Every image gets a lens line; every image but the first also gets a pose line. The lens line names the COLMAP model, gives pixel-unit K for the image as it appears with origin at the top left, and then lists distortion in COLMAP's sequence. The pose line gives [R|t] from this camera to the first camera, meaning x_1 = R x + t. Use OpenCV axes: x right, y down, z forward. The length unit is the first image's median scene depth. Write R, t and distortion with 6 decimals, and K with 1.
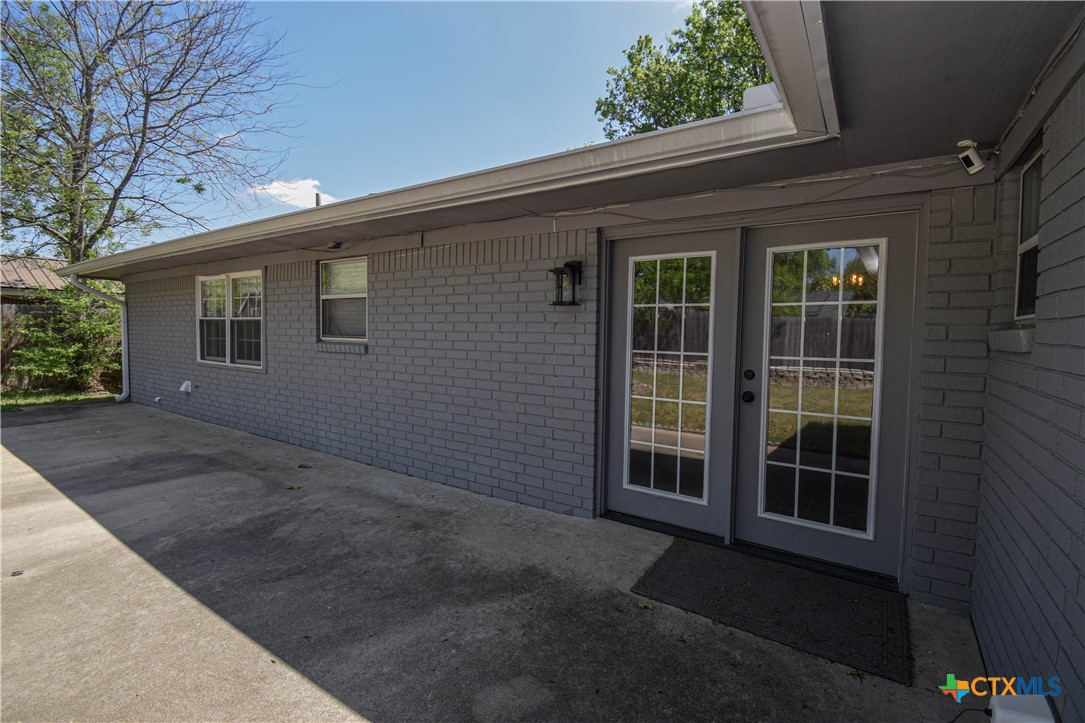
lens RADIAL K [[491.7, 0, 538.1], [0, 491.7, 363.7], [0, 0, 1]] dist [-0.008076, -0.002395]
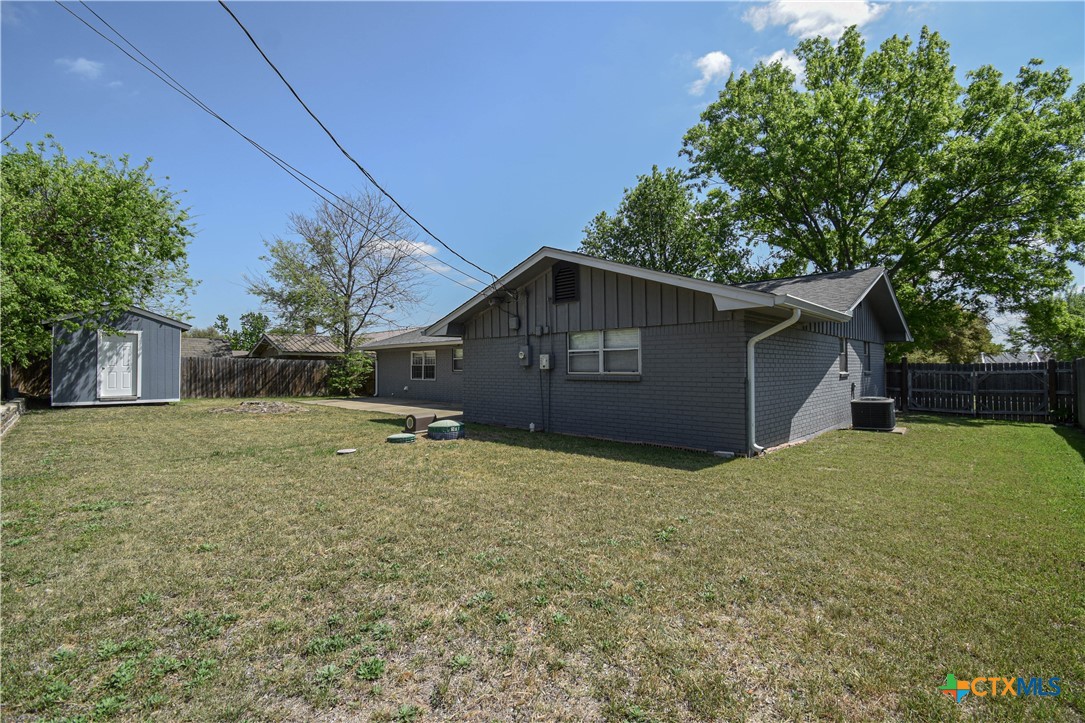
lens RADIAL K [[491.7, 0, 540.5], [0, 491.7, 366.6], [0, 0, 1]] dist [-0.008076, -0.002395]
pose [[0.985666, -0.019717, -0.167555, 0.605937], [0.008634, 0.997741, -0.066619, 0.126442], [0.168490, 0.064218, 0.983609, -1.869835]]
